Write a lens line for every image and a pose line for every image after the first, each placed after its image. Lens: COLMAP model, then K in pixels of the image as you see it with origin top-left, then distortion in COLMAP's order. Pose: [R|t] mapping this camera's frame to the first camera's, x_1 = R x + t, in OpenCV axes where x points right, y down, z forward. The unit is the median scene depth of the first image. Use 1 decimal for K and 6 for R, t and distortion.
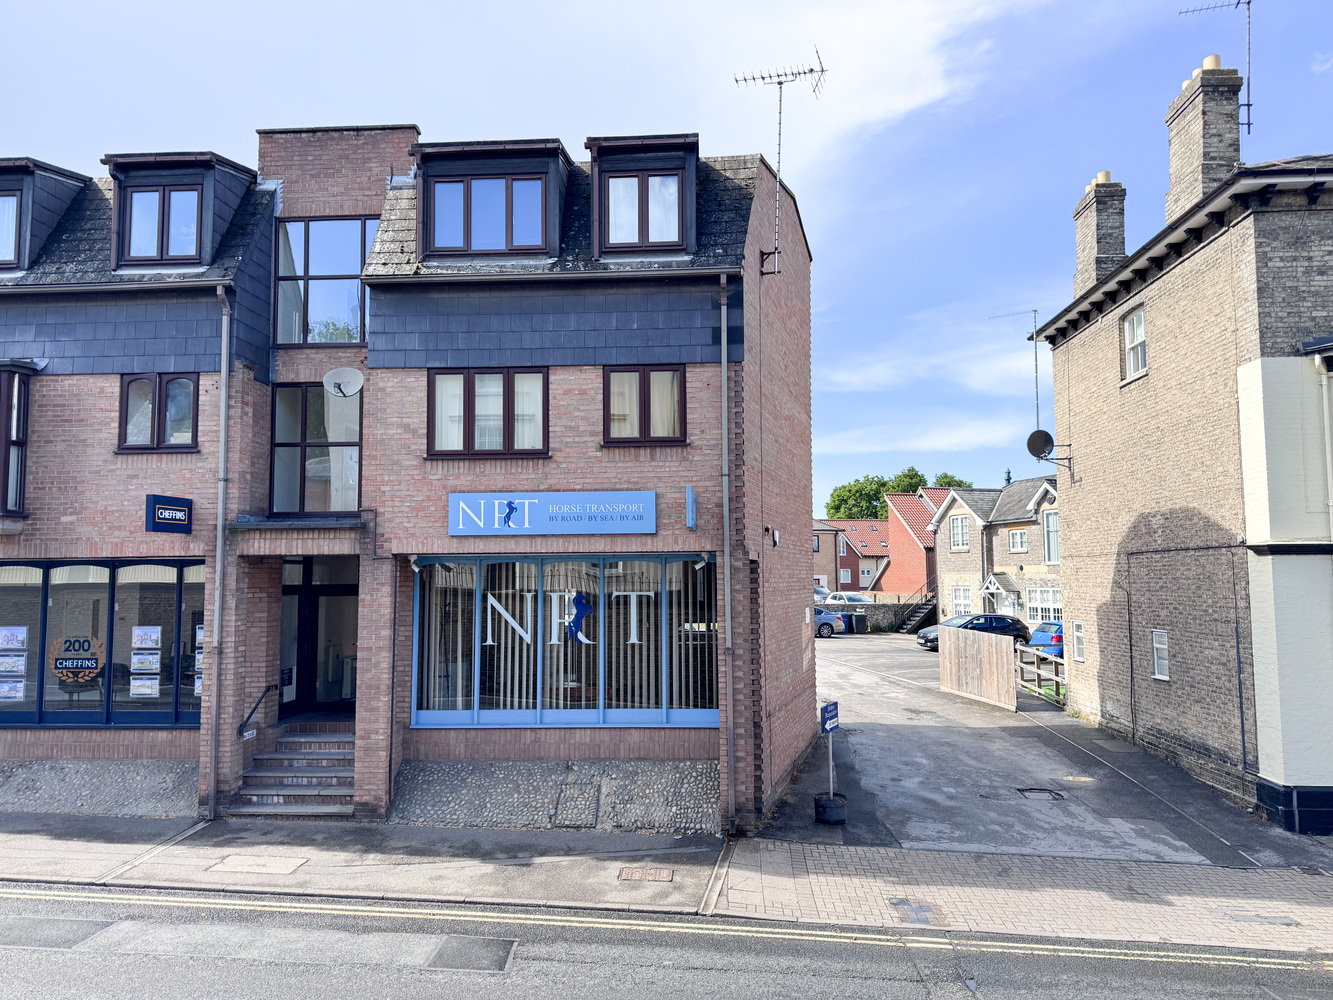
lens RADIAL K [[940.4, 0, 666.5], [0, 940.4, 500.0], [0, 0, 1]] dist [0.159704, -0.218865]
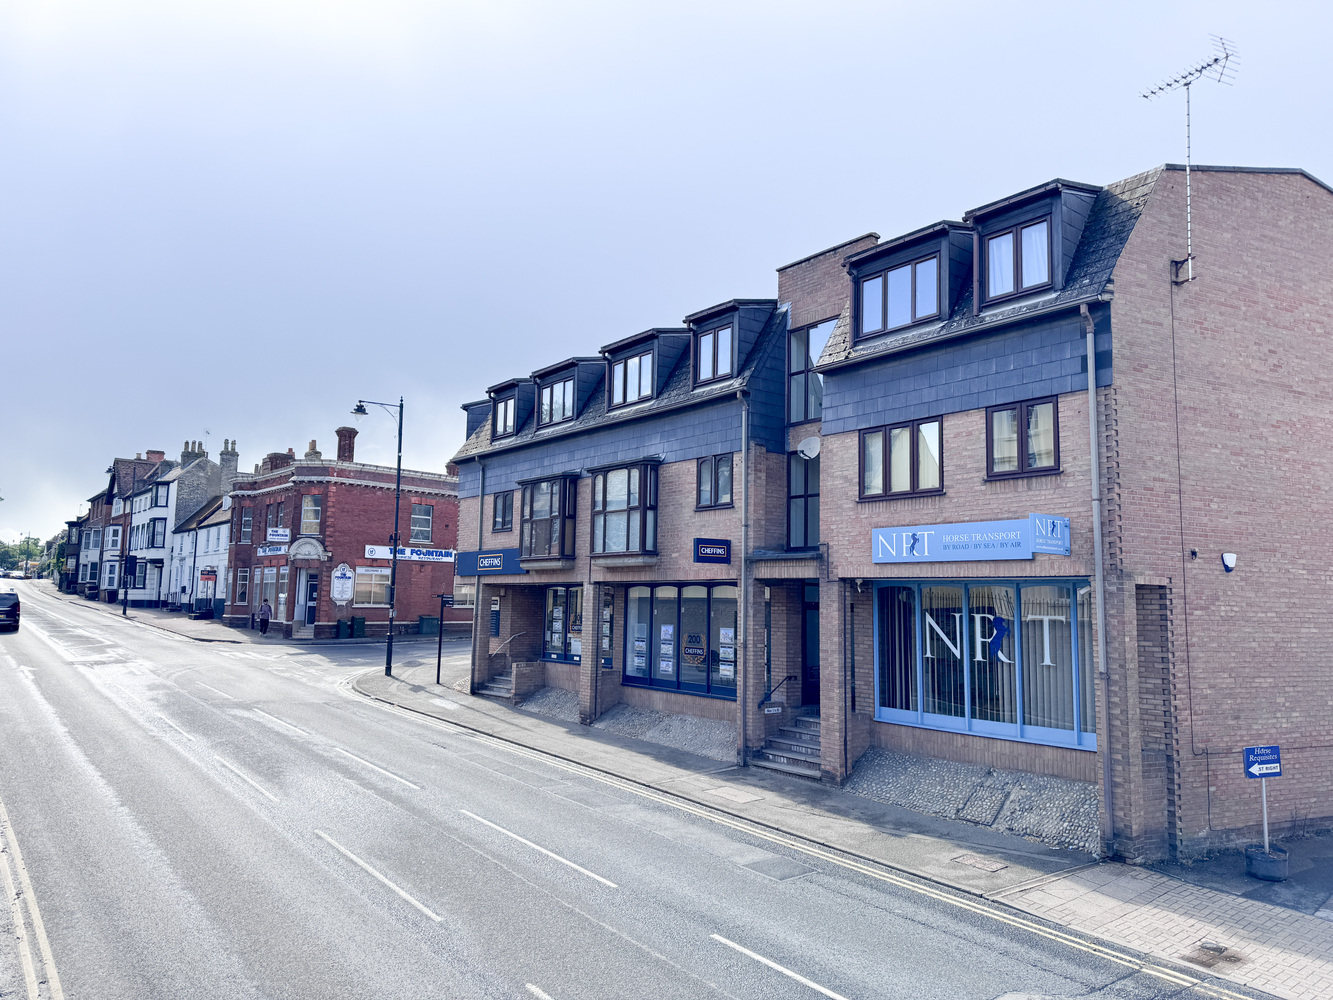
lens RADIAL K [[913.6, 0, 666.5], [0, 913.6, 500.0], [0, 0, 1]] dist [0.161325, -0.124516]
pose [[0.696784, -0.065901, -0.714247, 0.444776], [0.040994, 0.997802, -0.052072, 0.007047], [0.716108, 0.007003, 0.697954, -0.030538]]
